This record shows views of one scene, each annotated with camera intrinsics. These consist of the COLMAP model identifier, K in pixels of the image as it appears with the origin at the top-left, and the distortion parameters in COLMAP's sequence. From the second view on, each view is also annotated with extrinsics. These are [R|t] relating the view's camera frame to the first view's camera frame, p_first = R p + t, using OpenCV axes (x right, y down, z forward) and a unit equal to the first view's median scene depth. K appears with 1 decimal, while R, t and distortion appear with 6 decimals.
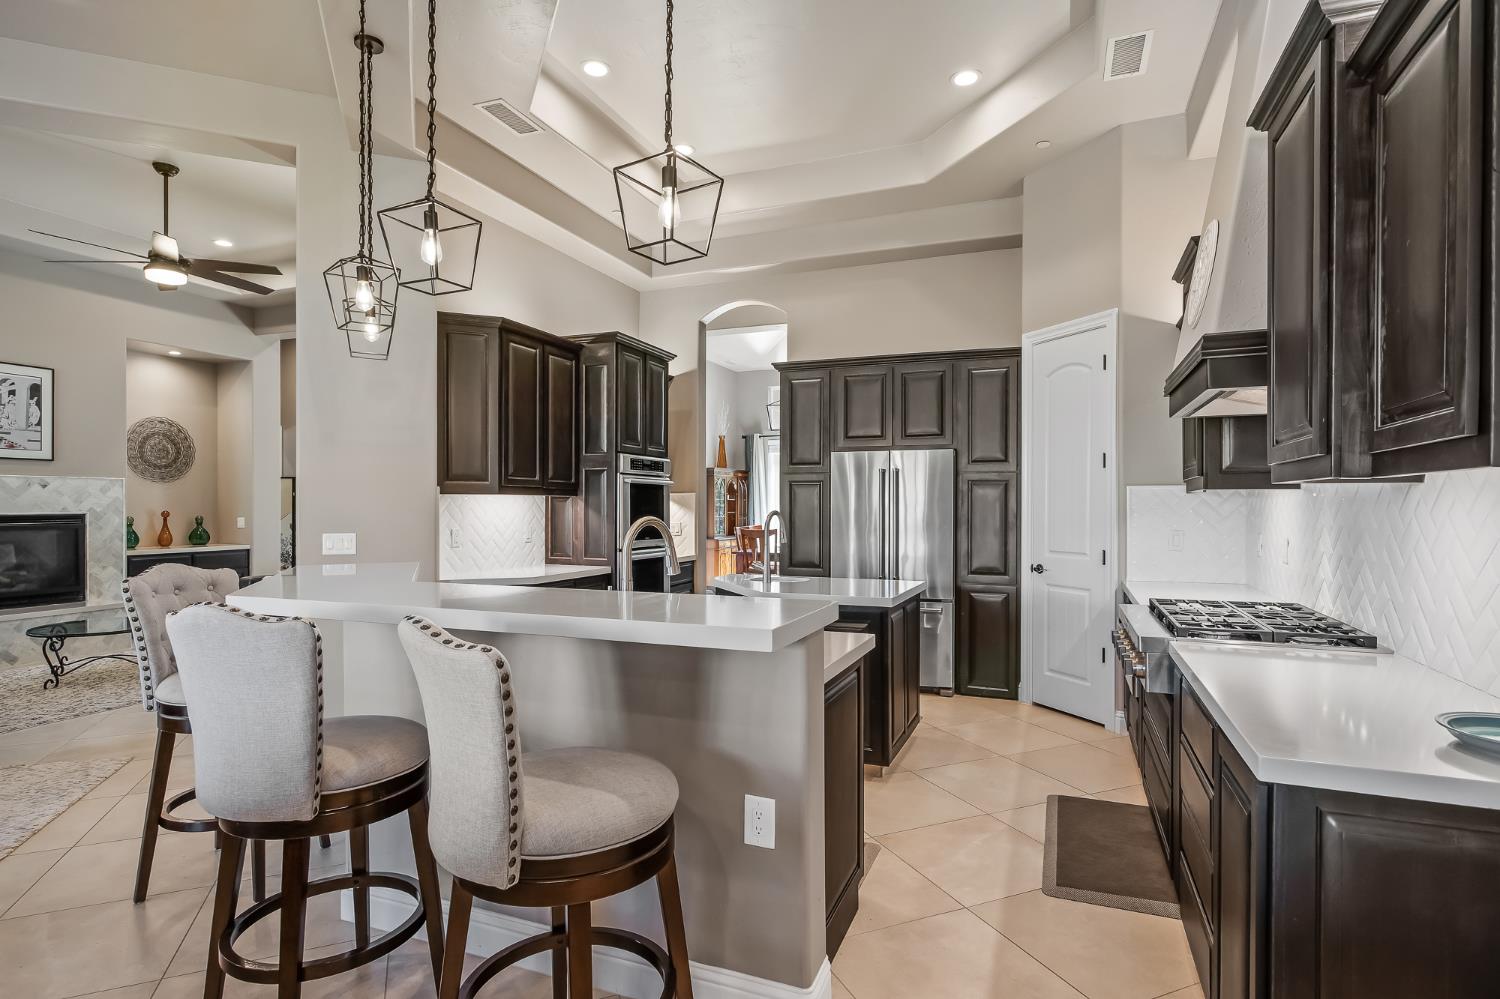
lens RADIAL K [[764.4, 0, 751.3], [0, 764.4, 505.7], [0, 0, 1]] dist [-0.002712, -0.000085]
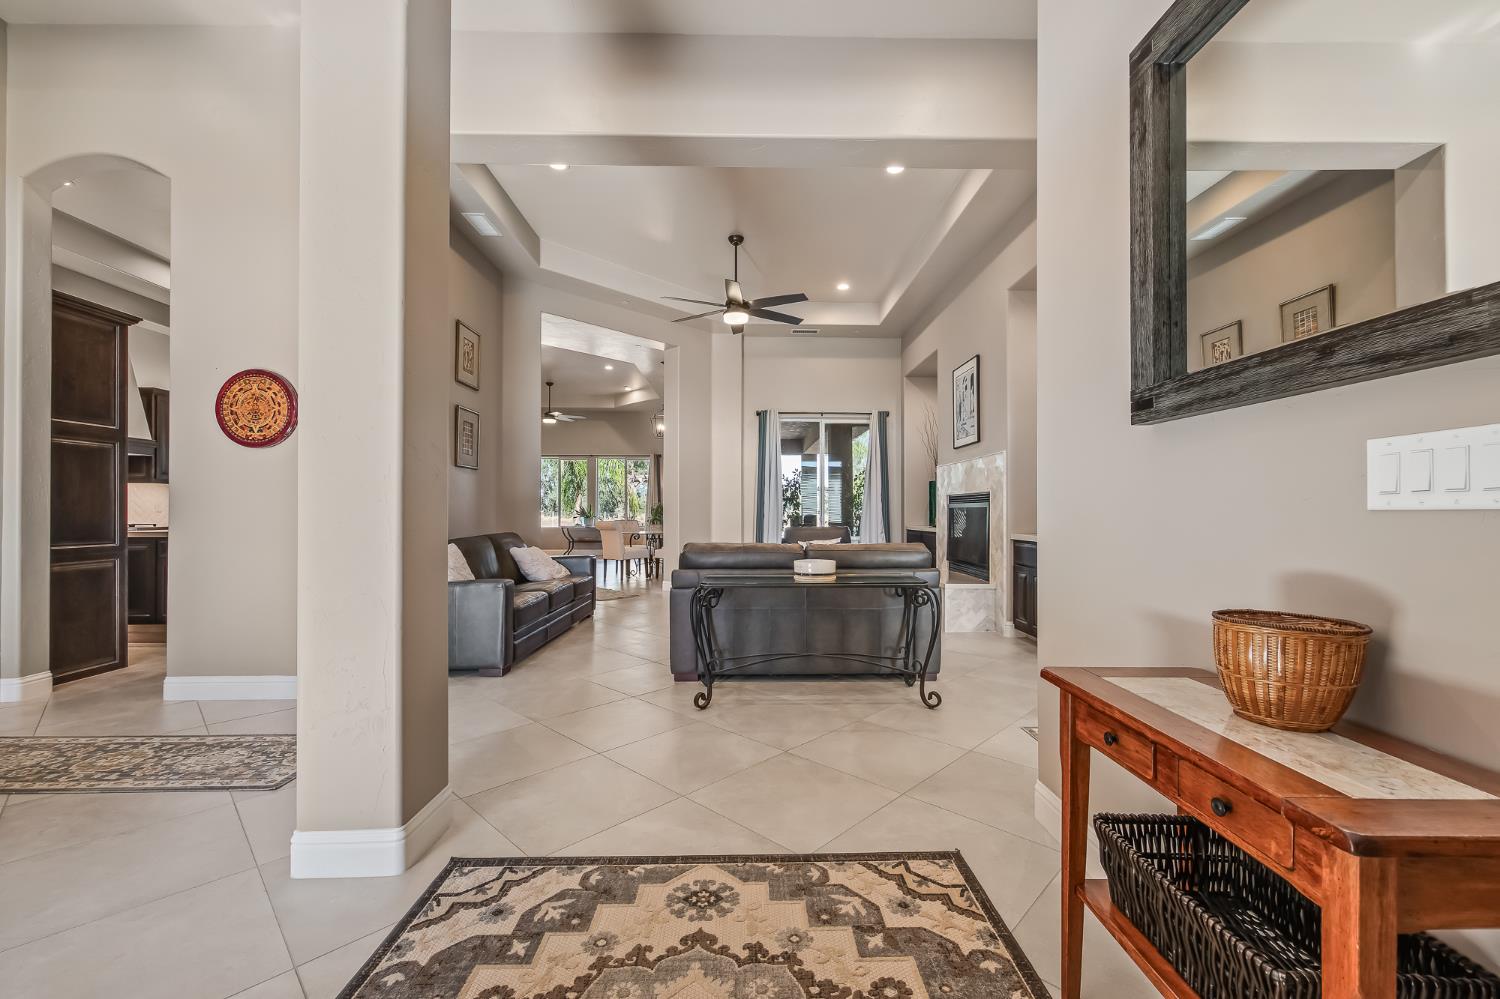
lens RADIAL K [[601.5, 0, 759.7], [0, 601.5, 505.5], [0, 0, 1]] dist [-0.003119, 0.000301]
pose [[-0.916317, -0.006480, -0.400402, -0.320058], [-0.003670, 0.999963, -0.007784, 0.037482], [0.400437, -0.005663, -0.916307, 1.706686]]
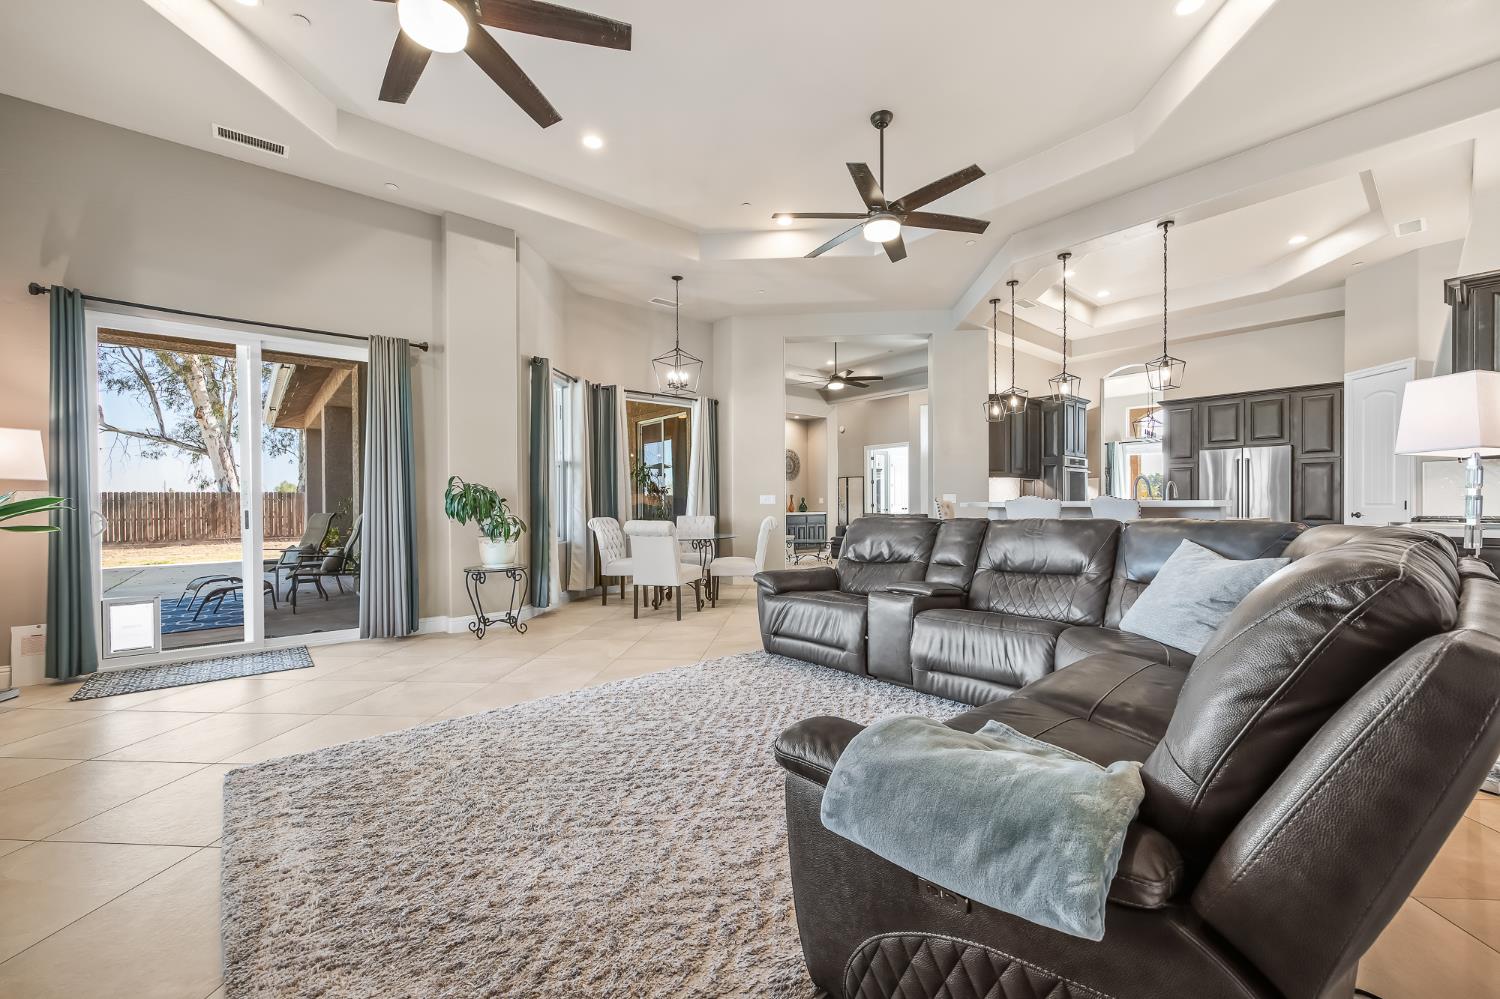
lens RADIAL K [[601.5, 0, 749.1], [0, 601.5, 504.8], [0, 0, 1]] dist [-0.003119, 0.000301]
pose [[0.882148, -0.002528, -0.470966, -0.135110], [0.001364, 0.999995, -0.002813, 0.048282], [0.470971, 0.001839, 0.882147, -0.593756]]
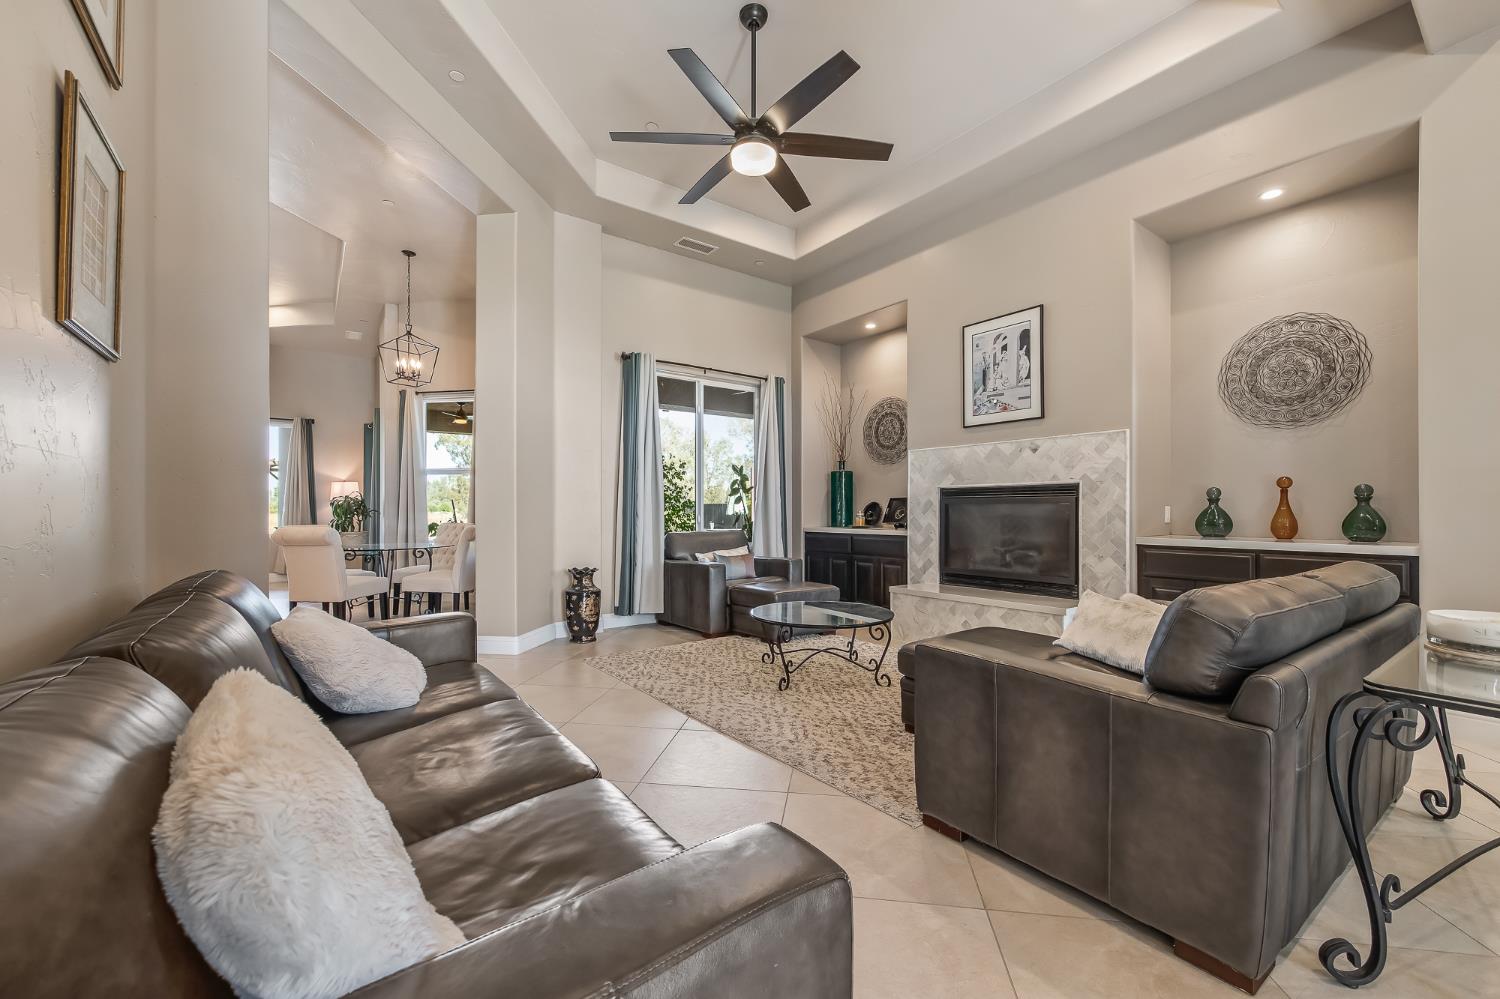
lens RADIAL K [[601.5, 0, 749.0], [0, 601.5, 503.0], [0, 0, 1]] dist [-0.003119, 0.000301]
pose [[-0.526910, -0.007472, -0.849889, -0.219411], [-0.001092, 0.999966, -0.008115, 0.038210], [0.849921, -0.003348, -0.526900, 1.114893]]
